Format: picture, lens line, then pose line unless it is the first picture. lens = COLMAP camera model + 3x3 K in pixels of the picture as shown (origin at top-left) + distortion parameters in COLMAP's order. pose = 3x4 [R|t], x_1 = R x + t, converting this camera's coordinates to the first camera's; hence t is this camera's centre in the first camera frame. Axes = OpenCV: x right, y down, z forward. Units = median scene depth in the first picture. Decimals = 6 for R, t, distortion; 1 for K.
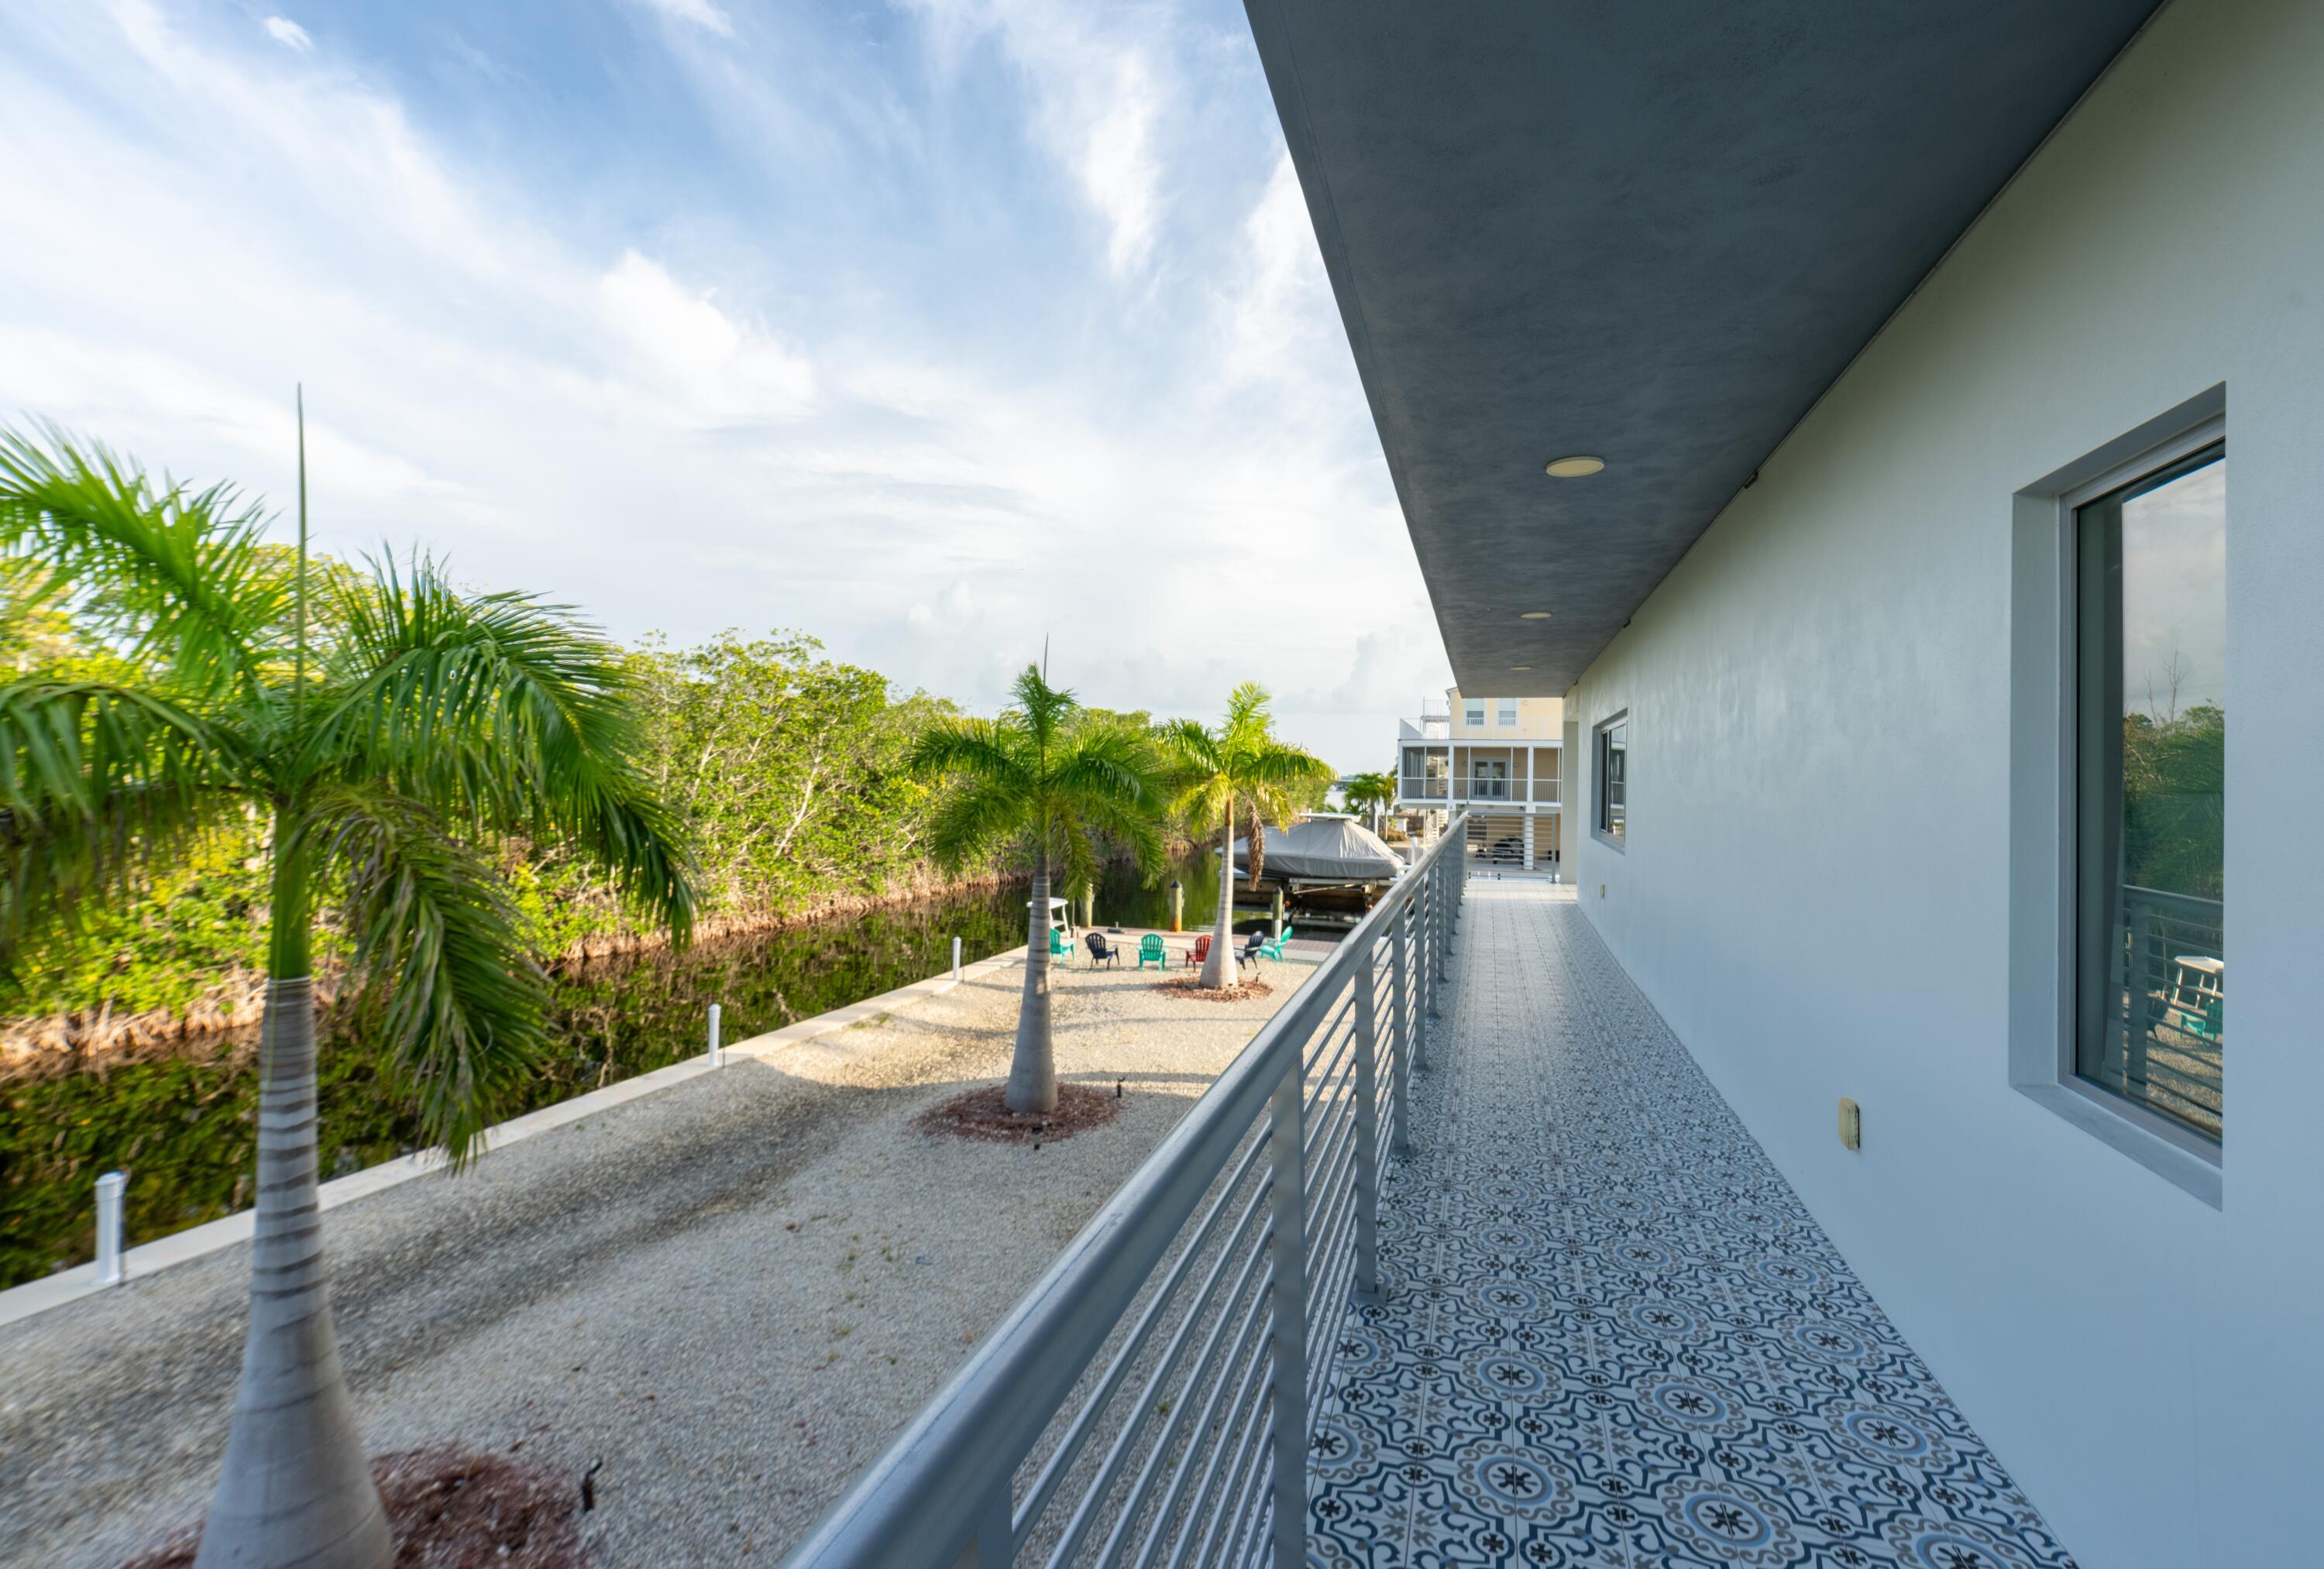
lens RADIAL K [[1020.4, 0, 1181.9], [0, 1020.4, 764.4], [0, 0, 1]] dist [-0.016668, 0.001800]
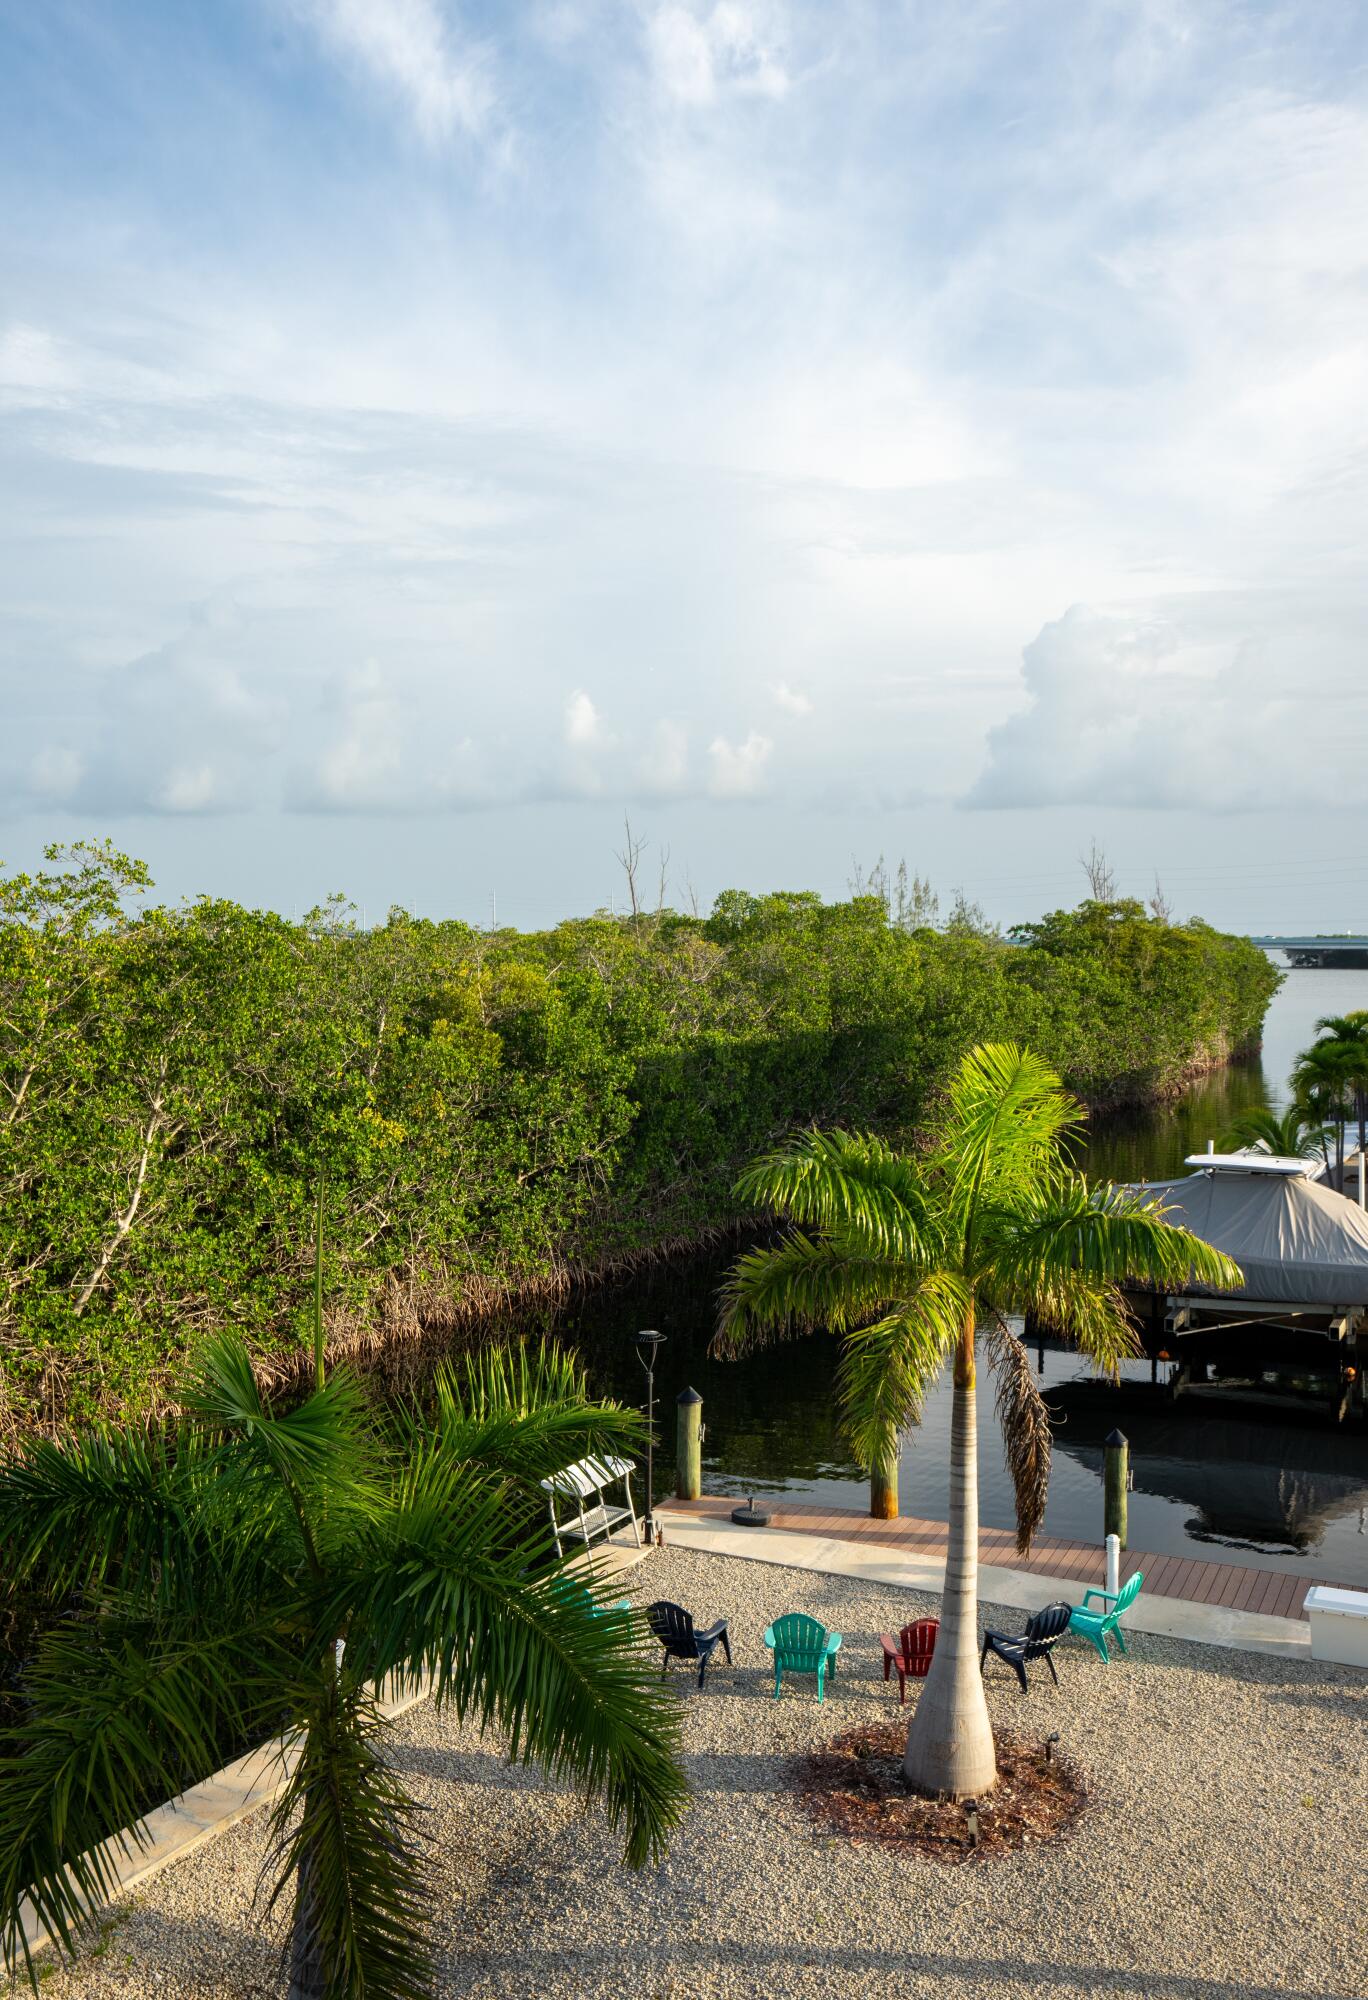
lens RADIAL K [[1880.0, 0, 674.9], [0, 1880.0, 995.5], [0, 0, 1]] dist [0.084265, 0.000000]
pose [[0.986129, -0.023907, -0.164248, 0.043737], [0.029712, 0.999014, 0.032978, -0.091551], [0.163298, -0.037400, 0.985868, 0.169630]]
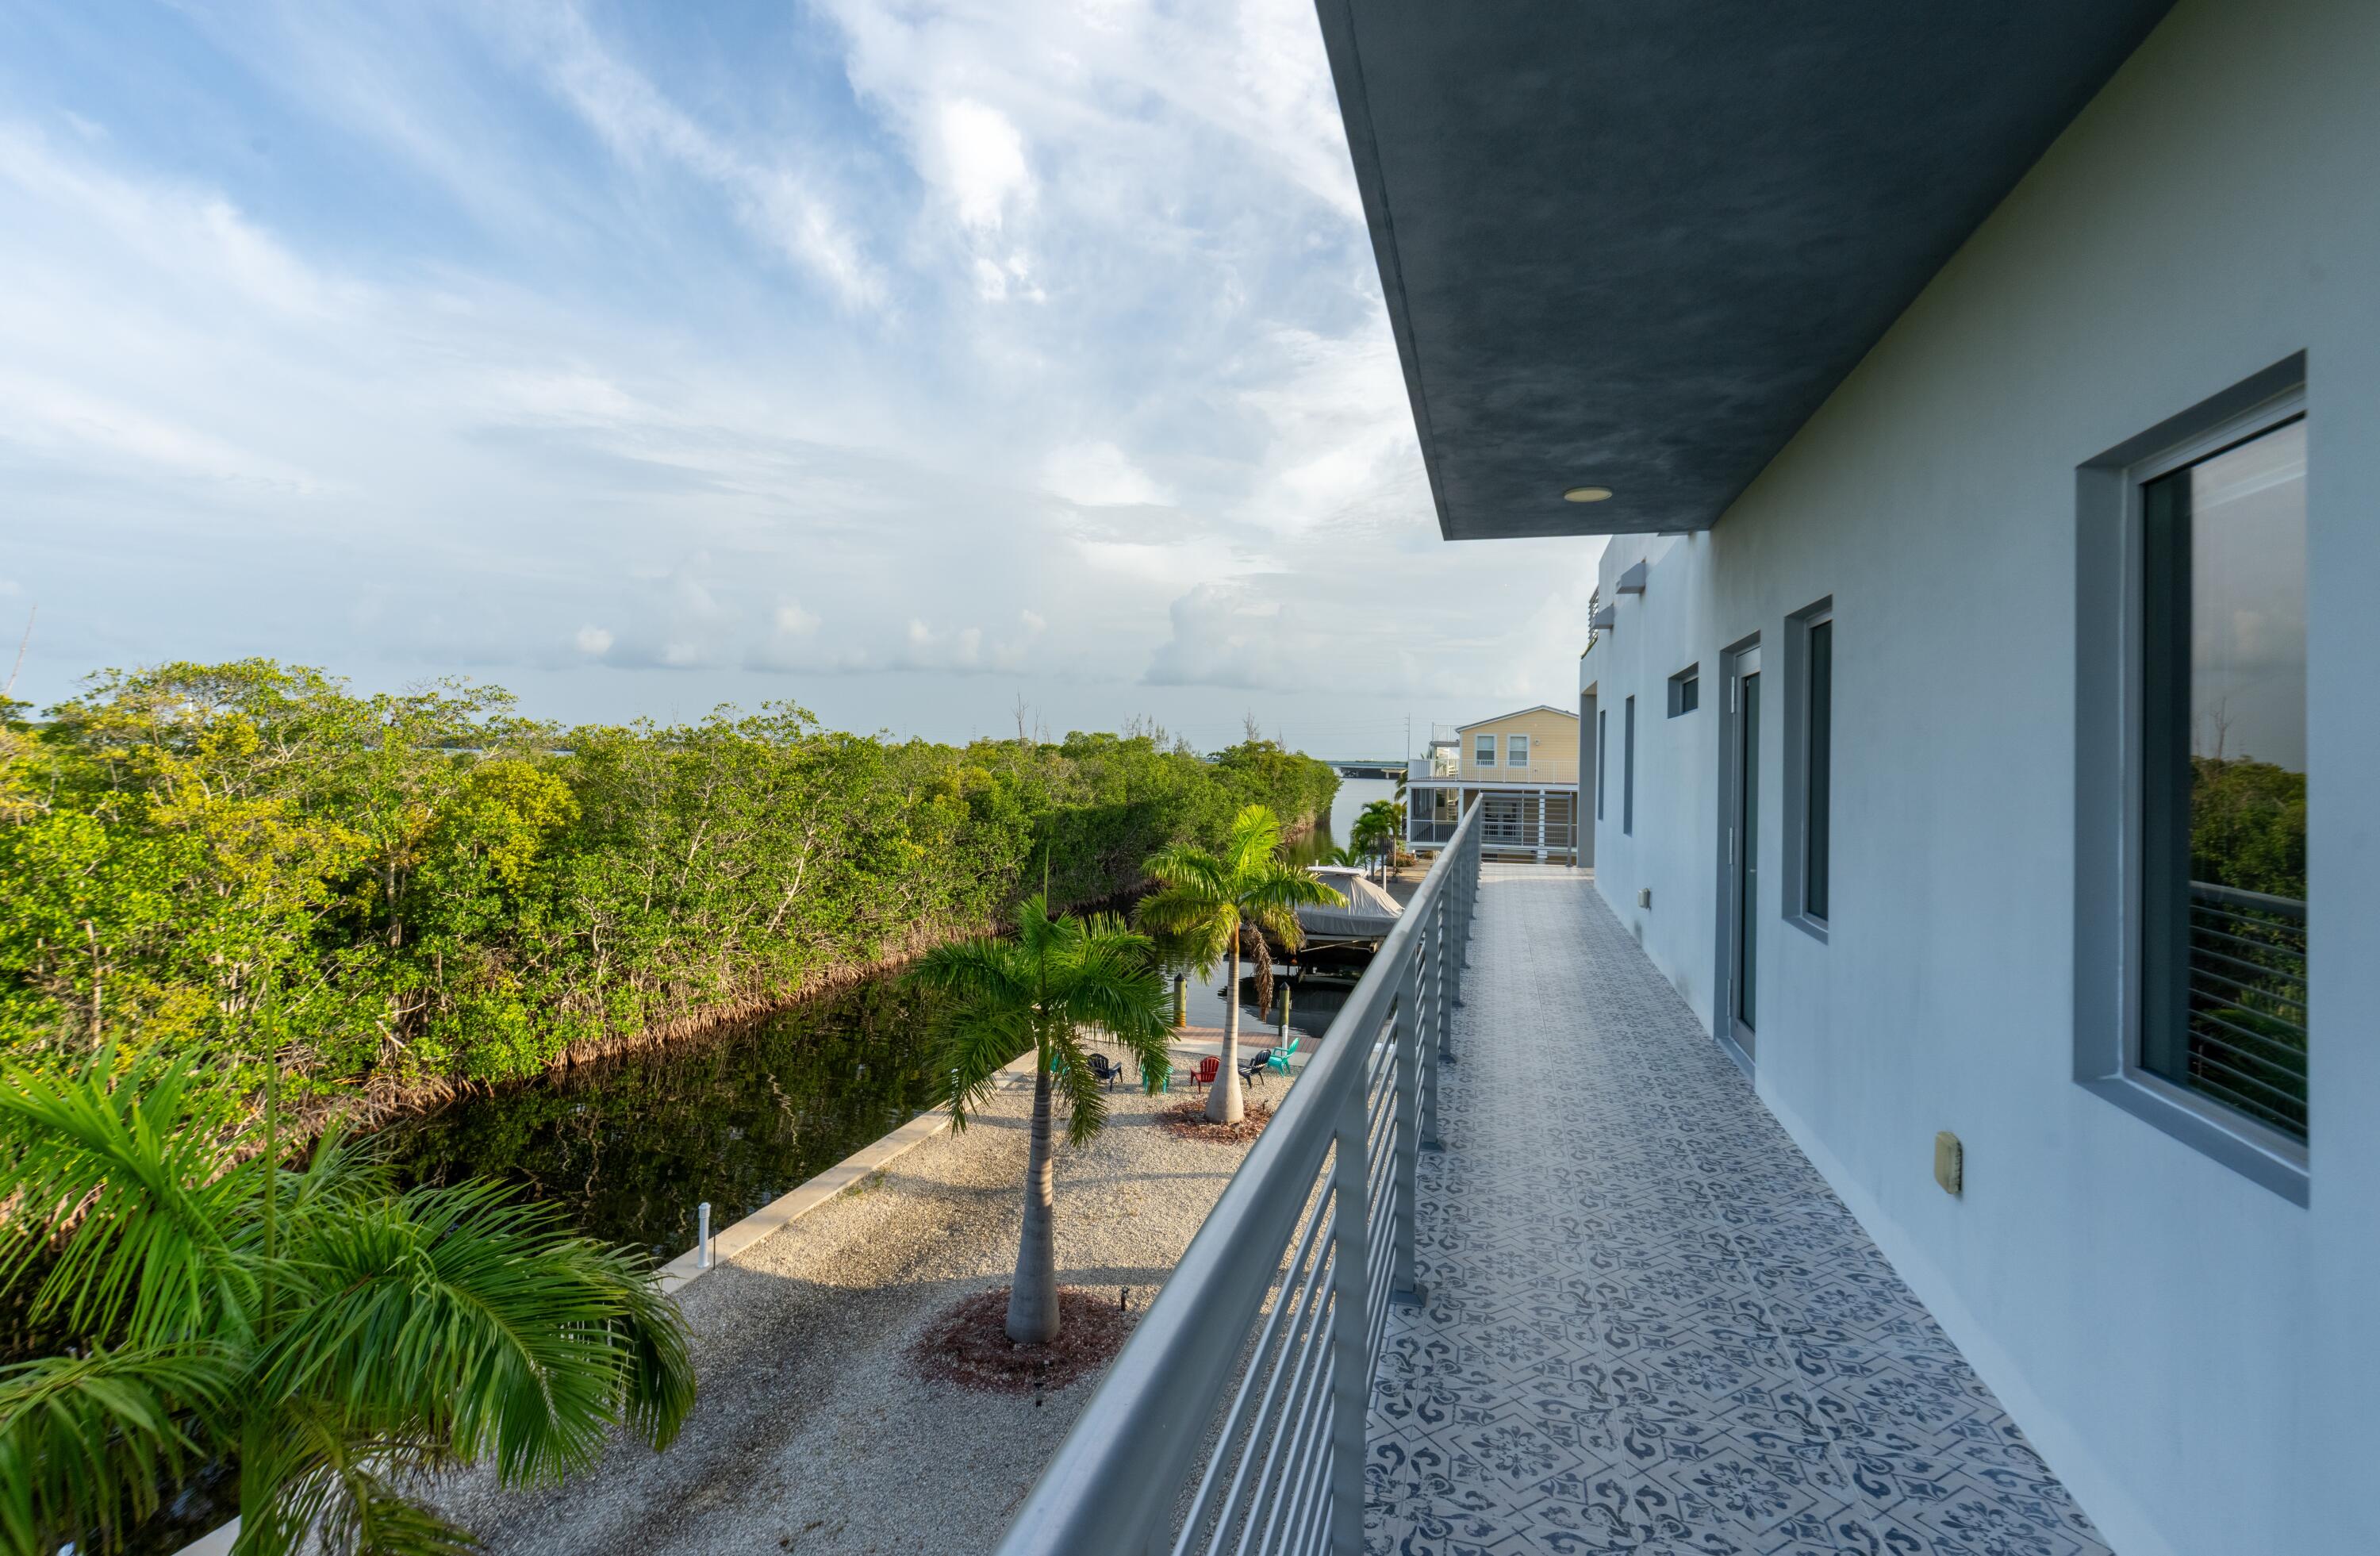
lens RADIAL K [[1043.3, 0, 1195.0], [0, 1043.3, 748.3], [0, 0, 1]] dist [-0.013441, -0.000345]
pose [[0.999953, -0.001308, 0.009639, -0.000999], [0.001324, 0.999998, -0.001735, -0.096582], [-0.009637, 0.001747, 0.999952, 0.003932]]
